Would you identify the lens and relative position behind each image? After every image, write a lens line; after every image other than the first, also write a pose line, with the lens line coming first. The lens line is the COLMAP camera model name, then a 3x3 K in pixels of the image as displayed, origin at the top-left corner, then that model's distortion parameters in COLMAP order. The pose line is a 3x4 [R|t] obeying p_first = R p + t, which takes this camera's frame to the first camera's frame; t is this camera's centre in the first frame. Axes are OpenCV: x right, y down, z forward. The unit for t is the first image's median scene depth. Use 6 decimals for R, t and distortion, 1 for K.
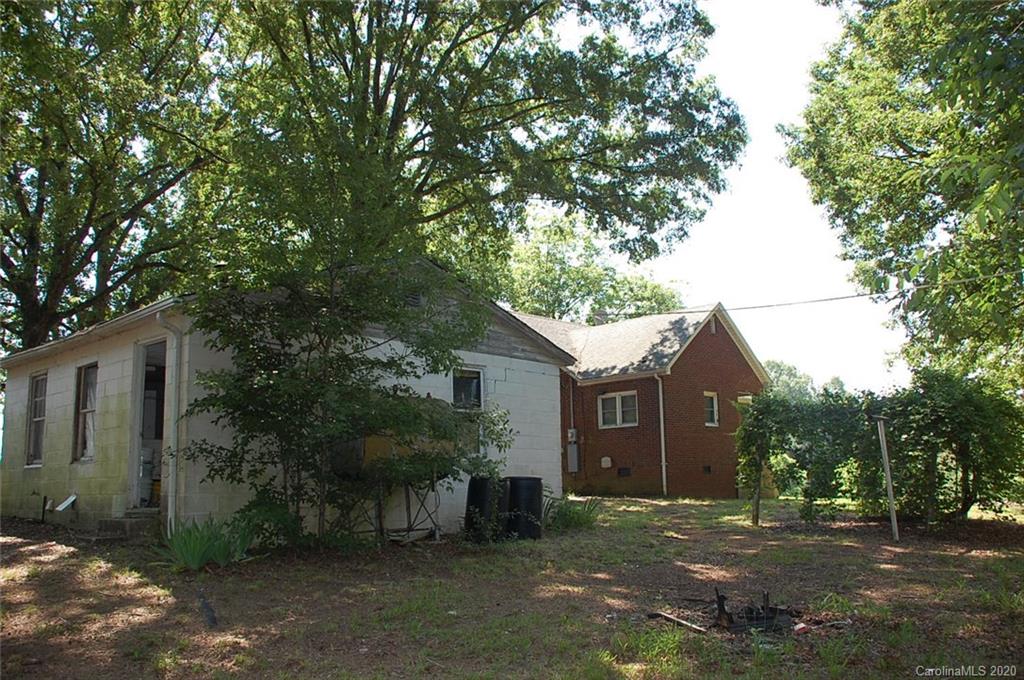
lens RADIAL K [[823.1, 0, 512.0], [0, 823.1, 340.0], [0, 0, 1]] dist [-0.092595, 0.002697]
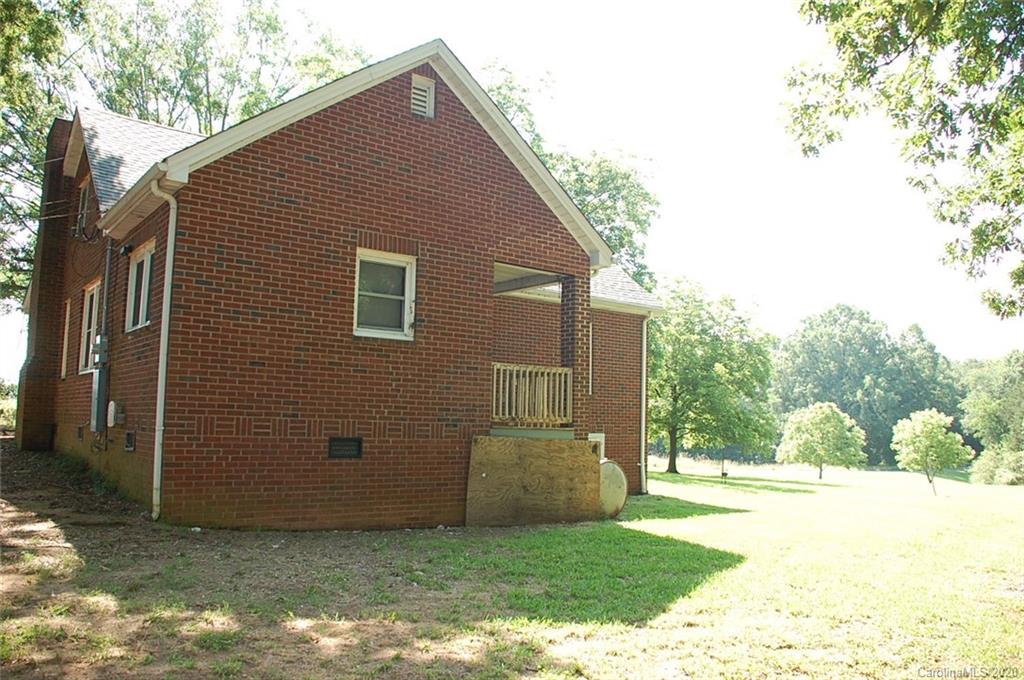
lens RADIAL K [[802.2, 0, 512.0], [0, 802.2, 340.0], [0, 0, 1]] dist [-0.113575, 0.006828]
pose [[0.992855, 0.030272, -0.115424, 0.345173], [-0.022332, 0.997334, 0.069470, 0.077144], [0.117219, -0.066396, 0.990884, 0.616347]]
